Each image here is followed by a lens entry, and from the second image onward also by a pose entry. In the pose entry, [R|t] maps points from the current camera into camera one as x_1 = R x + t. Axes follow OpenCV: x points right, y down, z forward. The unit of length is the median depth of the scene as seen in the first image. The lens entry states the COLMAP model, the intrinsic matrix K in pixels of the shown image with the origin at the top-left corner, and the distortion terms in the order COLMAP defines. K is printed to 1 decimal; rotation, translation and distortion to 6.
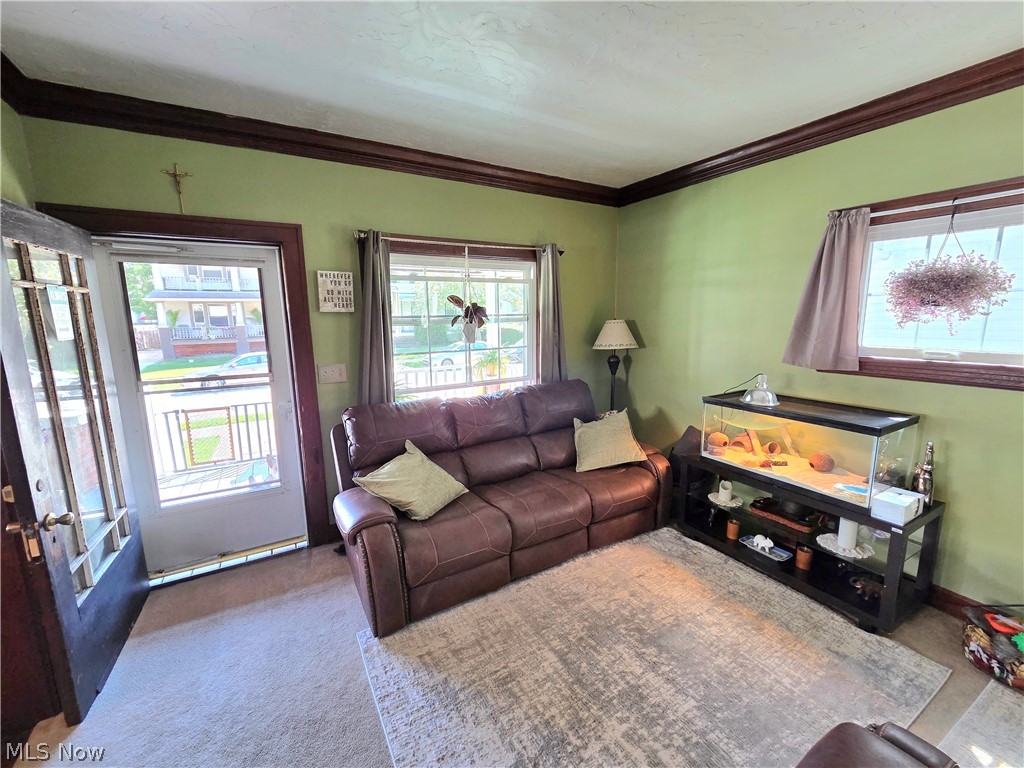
lens RADIAL K [[419.4, 0, 502.3], [0, 419.4, 380.8], [0, 0, 1]] dist [-0.000439, -0.000229]
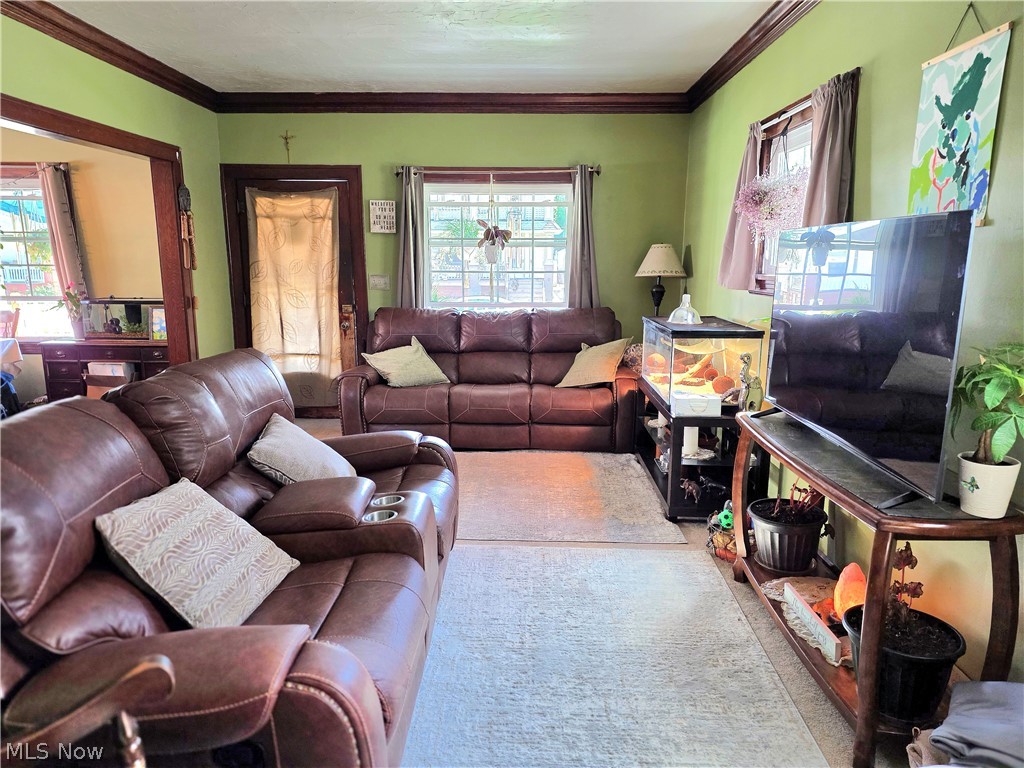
lens RADIAL K [[712.7, 0, 512.0], [0, 712.7, 384.0], [0, 0, 1]] dist [0.124174, -0.122693]
pose [[0.838525, 0.109867, -0.533671, 1.096616], [-0.103321, 0.993751, 0.042241, 0.152821], [0.534977, 0.019719, 0.844637, -0.596669]]
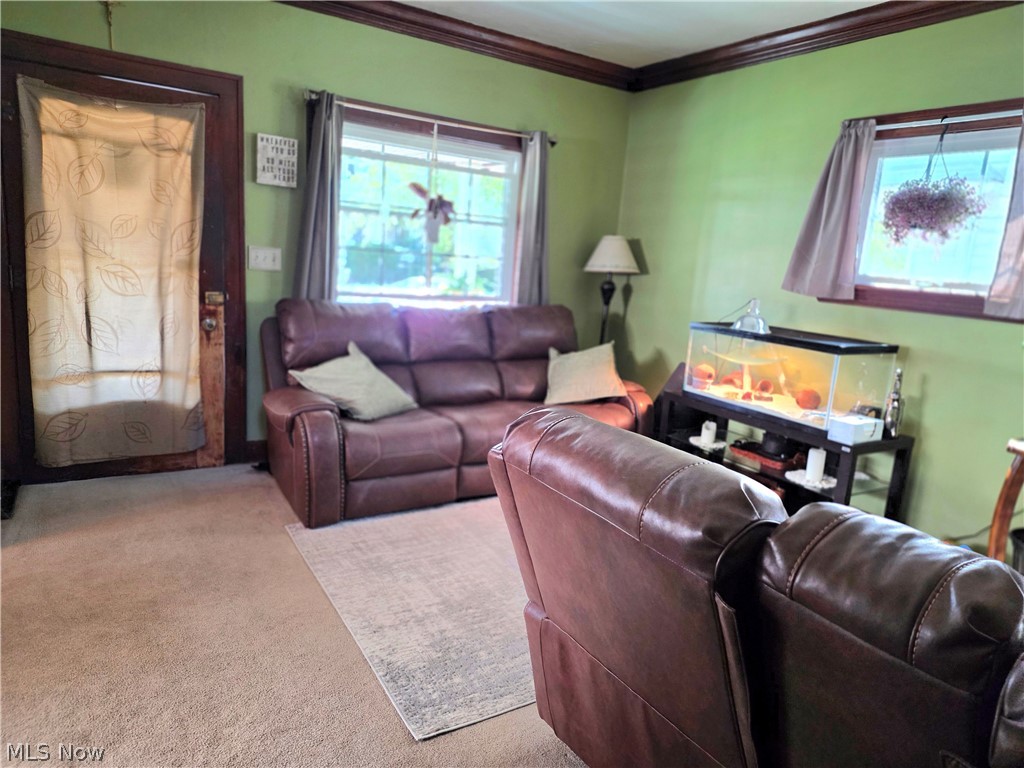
lens RADIAL K [[712.7, 0, 512.0], [0, 712.7, 384.0], [0, 0, 1]] dist [0.124174, -0.122693]
pose [[0.995741, 0.081027, 0.043979, 0.044786], [-0.081951, 0.996443, 0.019636, 0.159719], [-0.042231, -0.023156, 0.998839, -0.469862]]
